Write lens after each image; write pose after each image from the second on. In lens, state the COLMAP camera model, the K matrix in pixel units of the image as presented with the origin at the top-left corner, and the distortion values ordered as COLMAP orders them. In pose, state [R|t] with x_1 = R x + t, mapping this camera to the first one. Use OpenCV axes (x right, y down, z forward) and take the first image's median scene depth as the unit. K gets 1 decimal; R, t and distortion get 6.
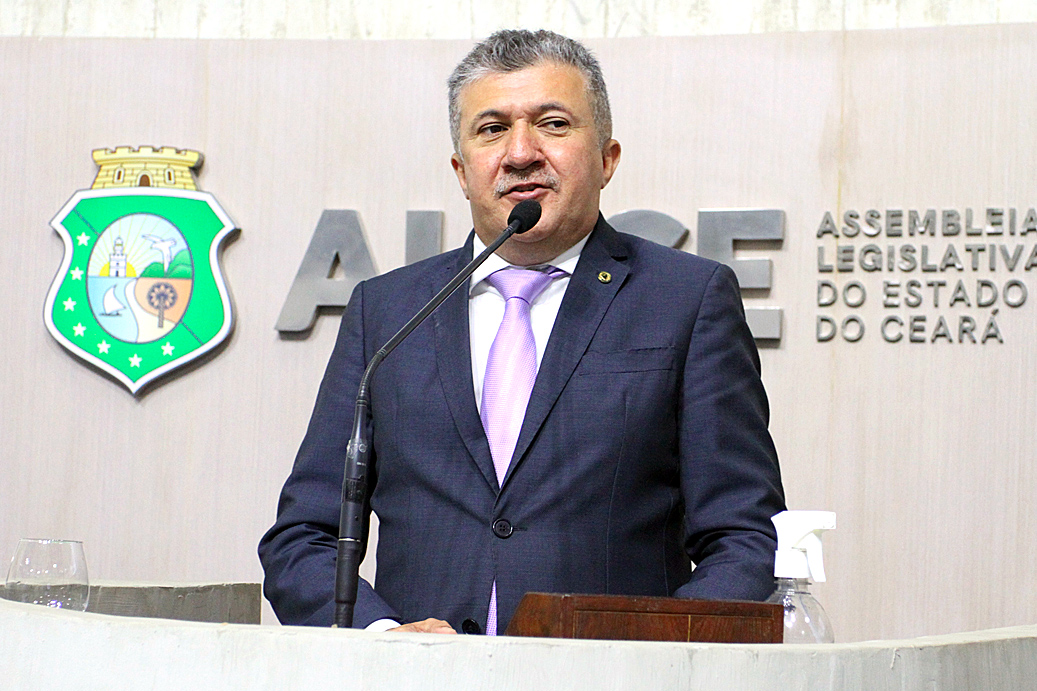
lens RADIAL K [[2176.1, 0, 520.1], [0, 2176.1, 354.9], [0, 0, 1]] dist [0.027417, 0.000000]
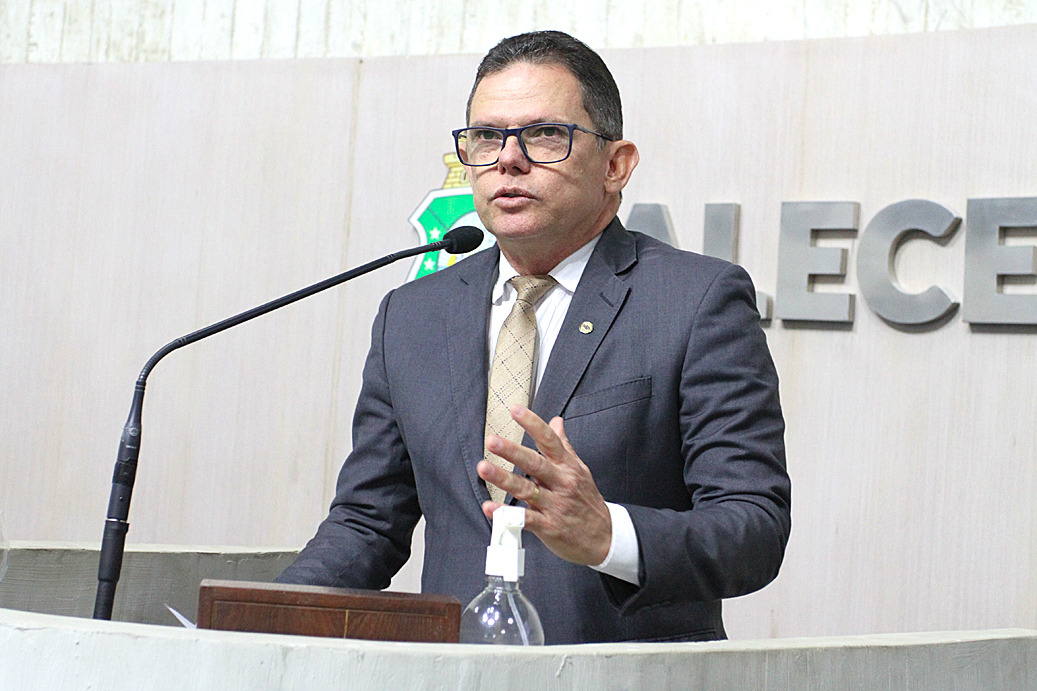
lens RADIAL K [[1924.5, 0, 518.1], [0, 1924.5, 337.2], [0, 0, 1]] dist [-0.007714, 0.000000]
pose [[0.952223, 0.005370, -0.305356, 0.147192], [-0.004920, 0.999985, 0.002242, -0.002195], [0.305363, -0.000632, 0.952236, 0.069500]]
